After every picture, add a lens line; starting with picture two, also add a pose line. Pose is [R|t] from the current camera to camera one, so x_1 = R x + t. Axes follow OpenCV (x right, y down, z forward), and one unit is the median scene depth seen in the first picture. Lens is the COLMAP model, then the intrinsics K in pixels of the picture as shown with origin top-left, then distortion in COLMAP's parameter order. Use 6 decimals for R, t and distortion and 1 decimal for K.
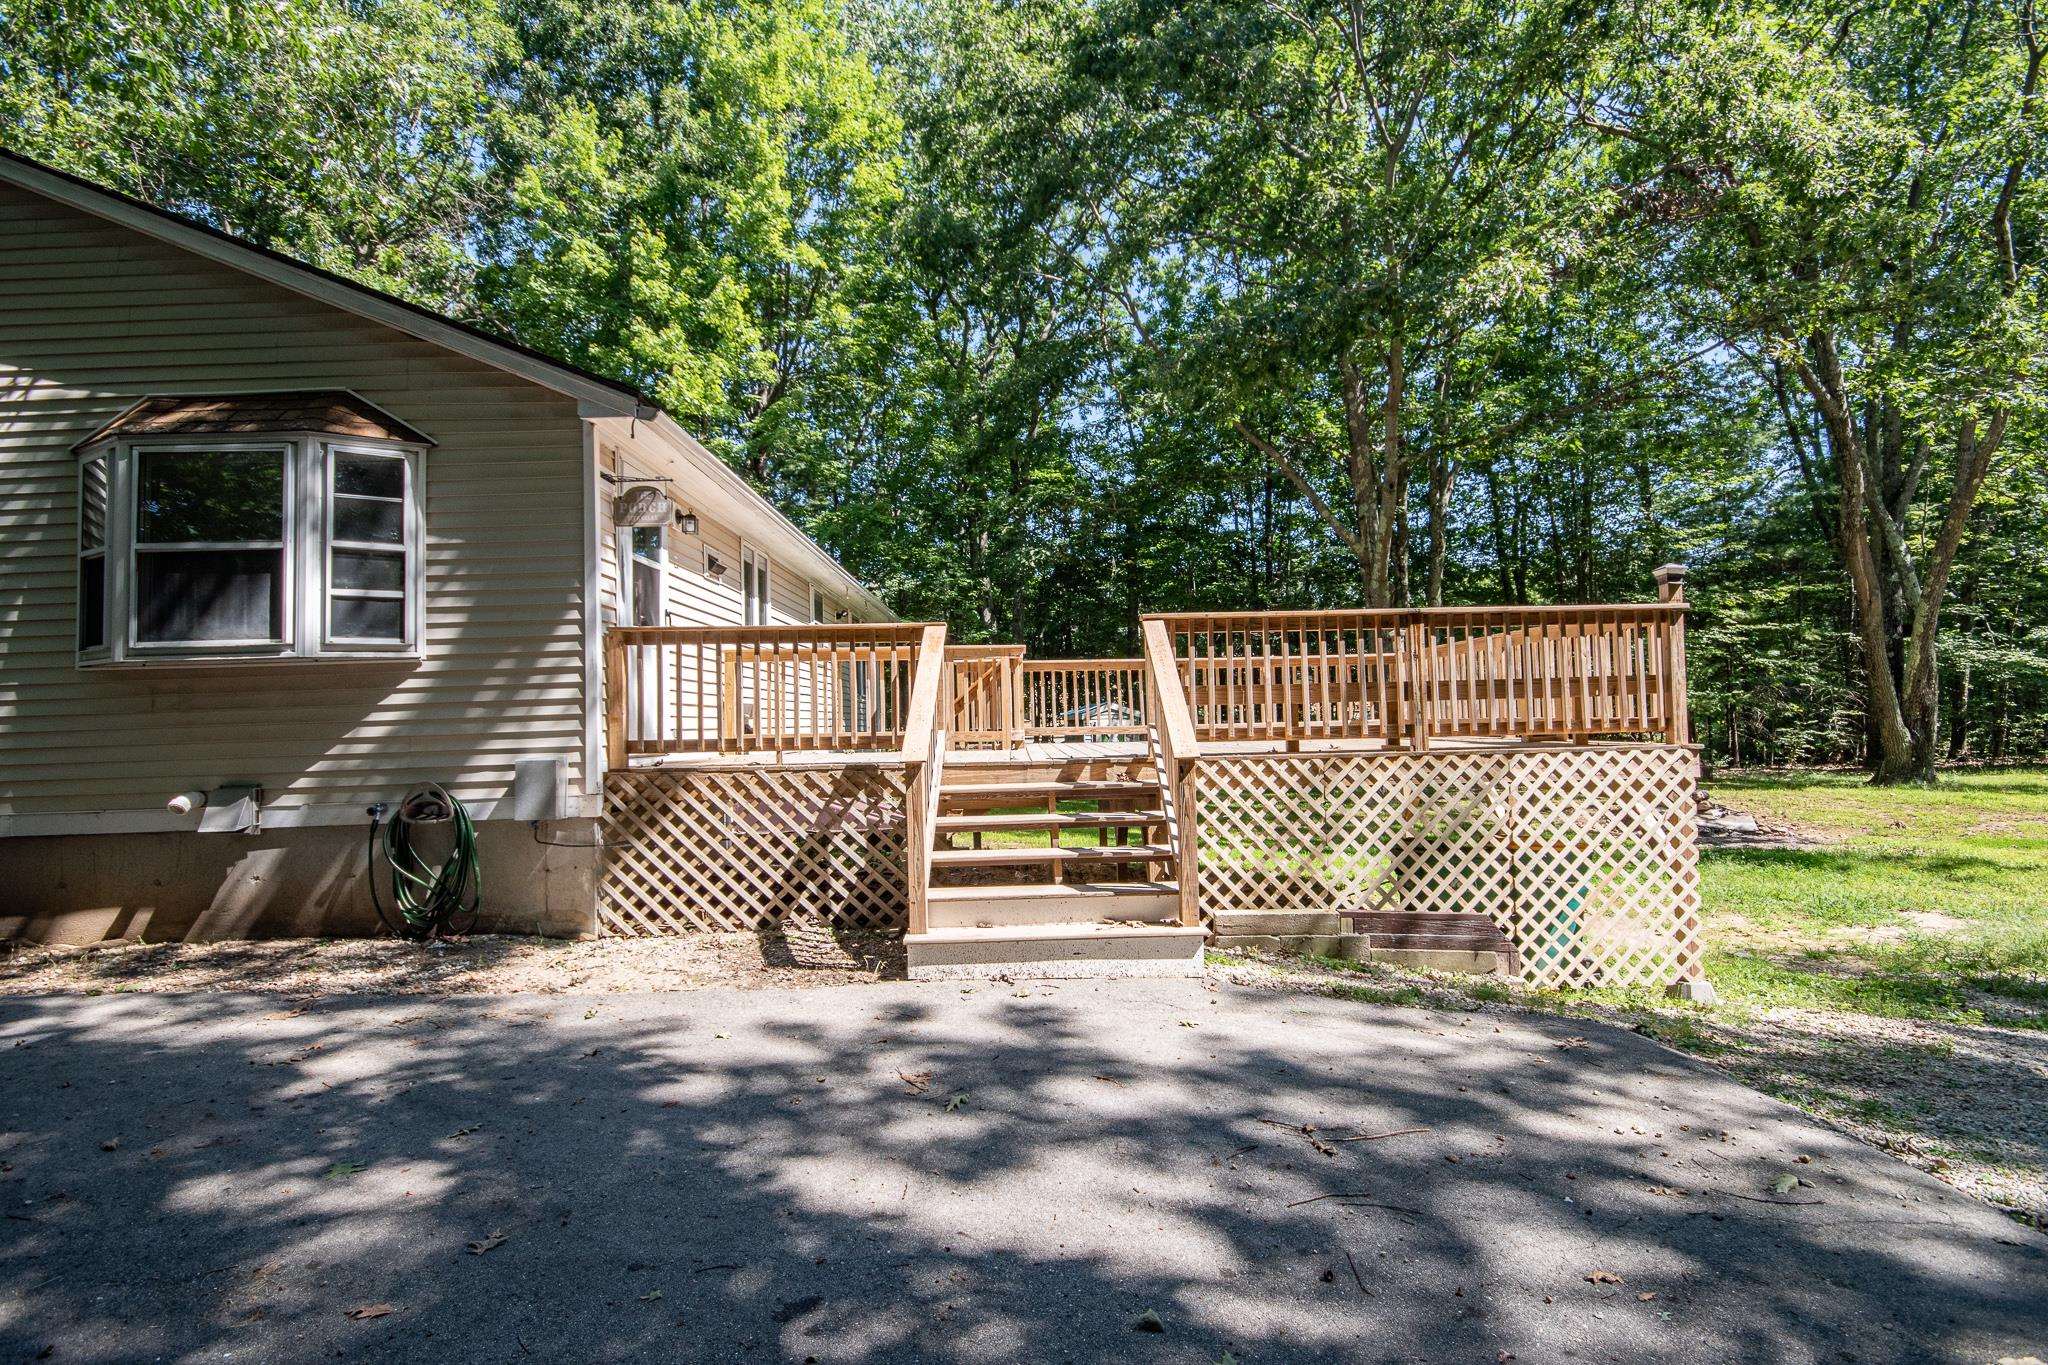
lens RADIAL K [[971.9, 0, 1021.4], [0, 971.9, 681.7], [0, 0, 1]] dist [0.010438, -0.003201]
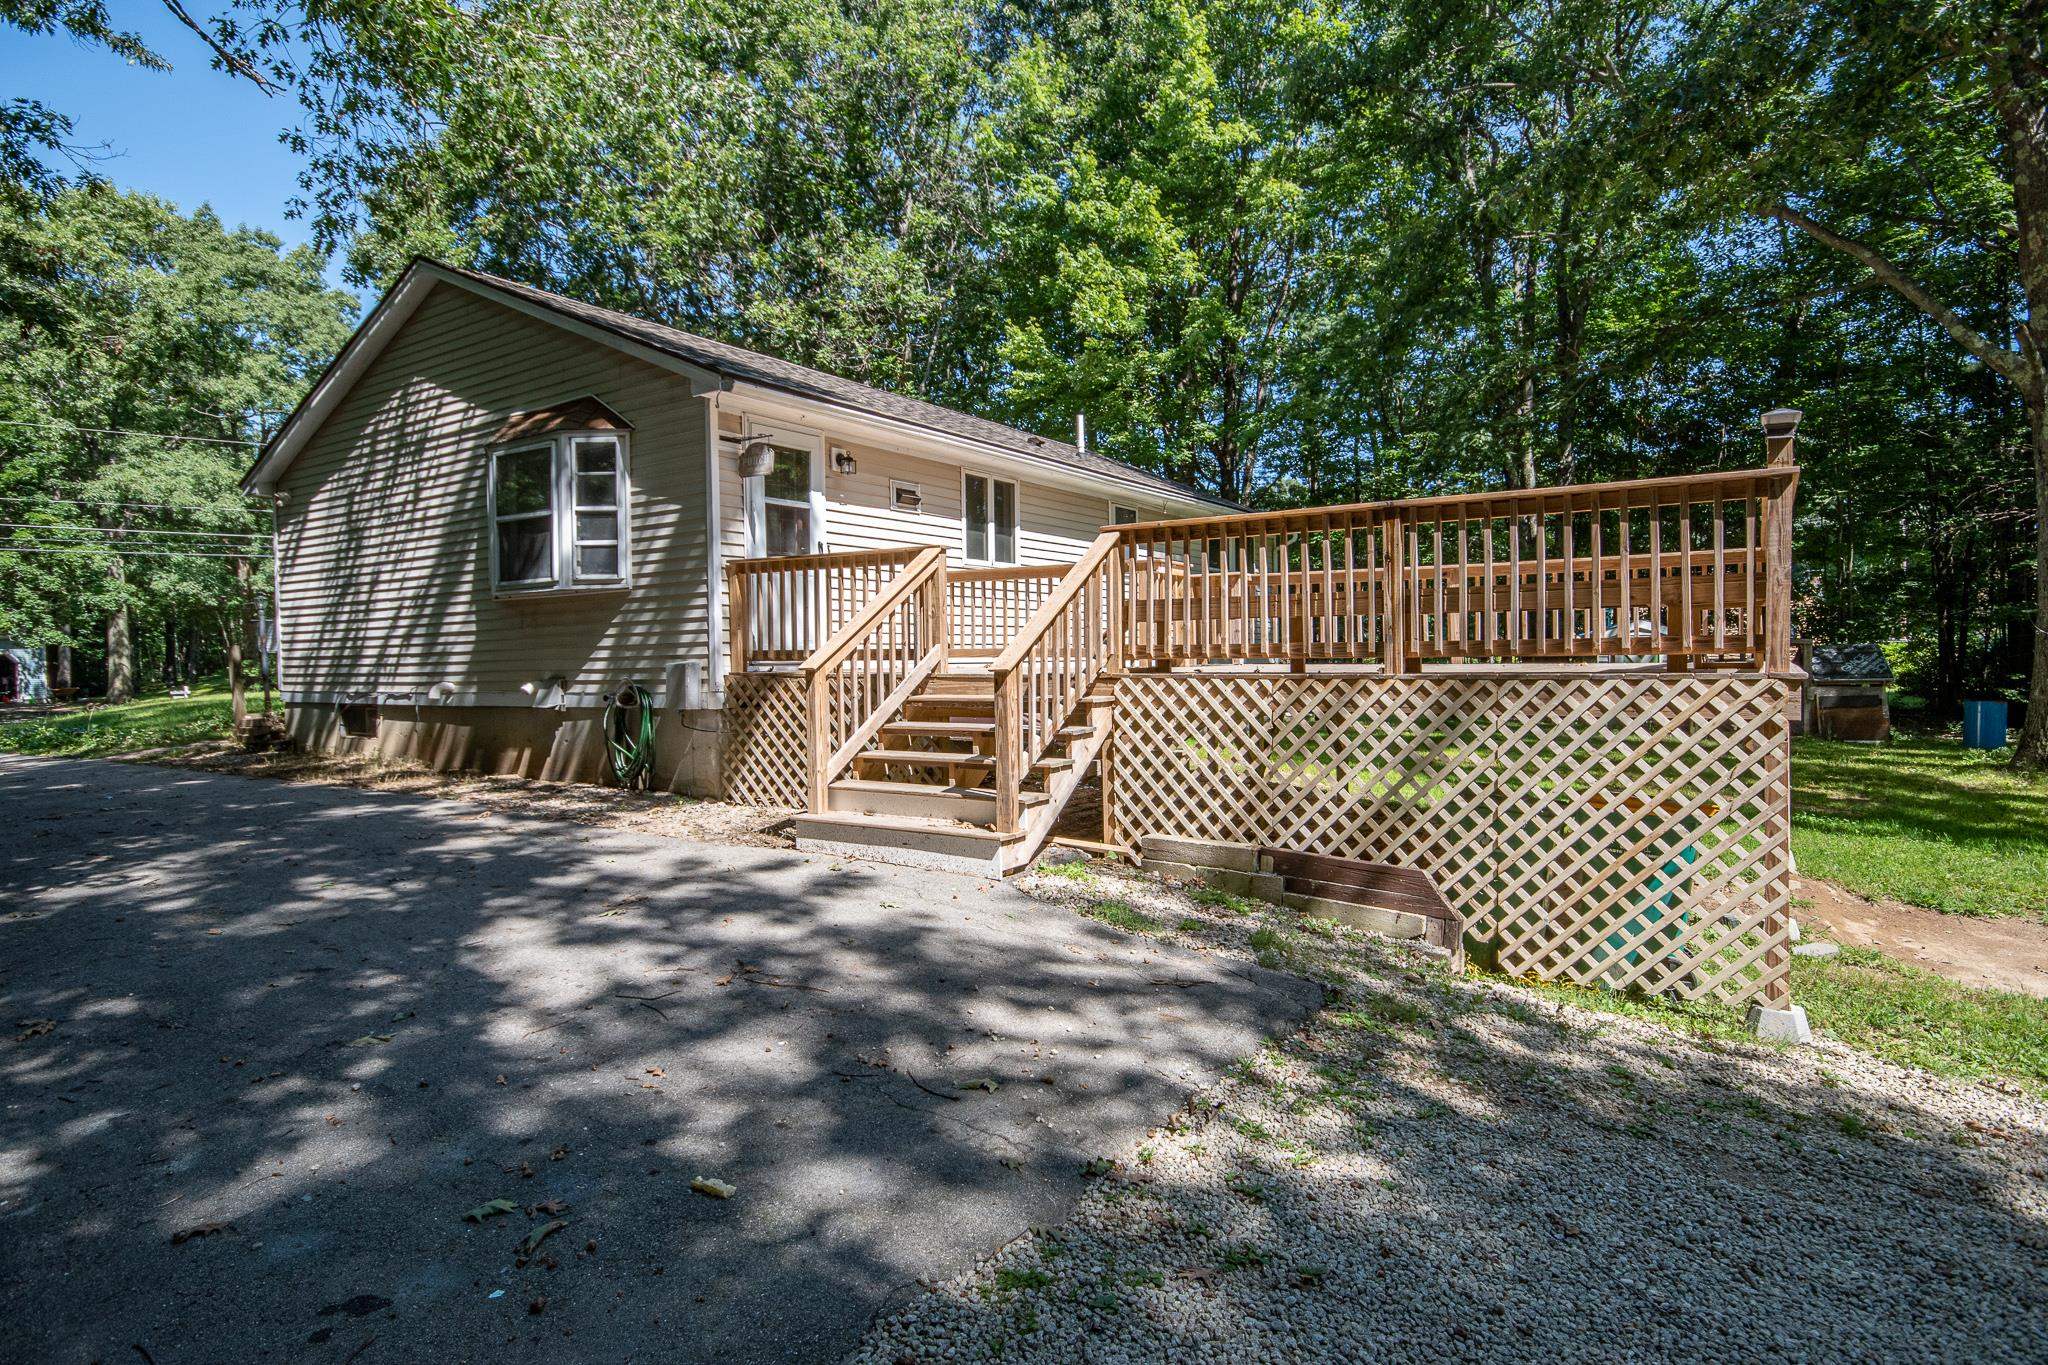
lens RADIAL K [[1100.8, 0, 1005.5], [0, 1100.8, 684.6], [0, 0, 1]] dist [0.005674, 0.003536]
pose [[0.815033, 0.029080, -0.578685, 0.696031], [0.010622, 0.997822, 0.065103, 0.016059], [0.579317, -0.059208, 0.812949, 0.040130]]
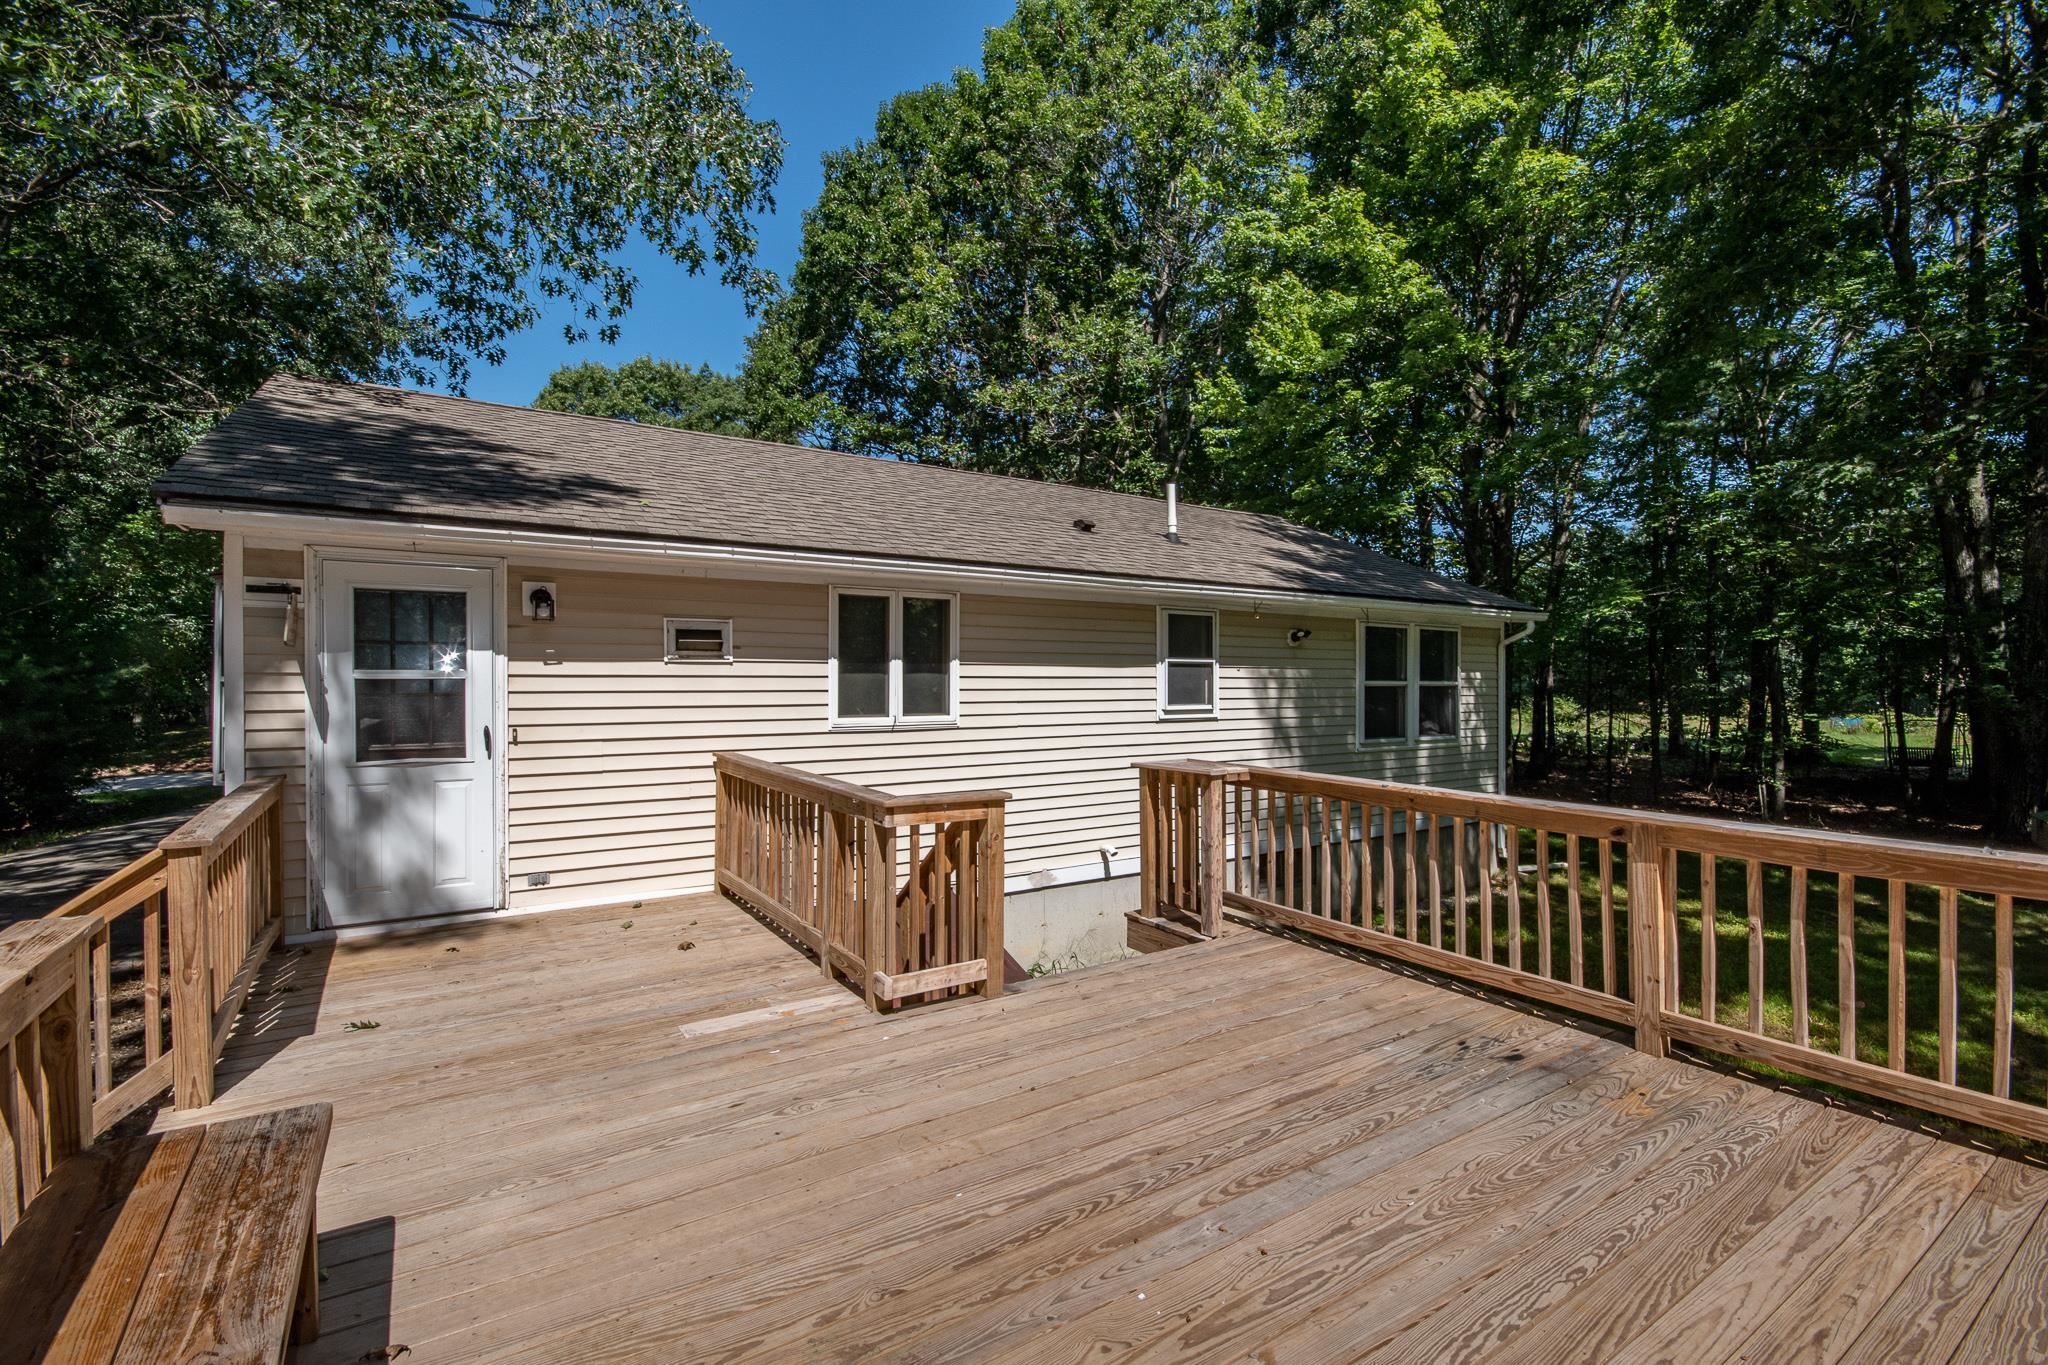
lens RADIAL K [[906.0, 0, 1012.9], [0, 906.0, 687.4], [0, 0, 1]] dist [-0.001350, -0.007493]
pose [[0.533866, 0.030623, -0.845014, 0.547570], [0.015308, 0.998830, 0.045869, -0.154204], [0.845430, -0.037424, 0.532773, 1.134118]]
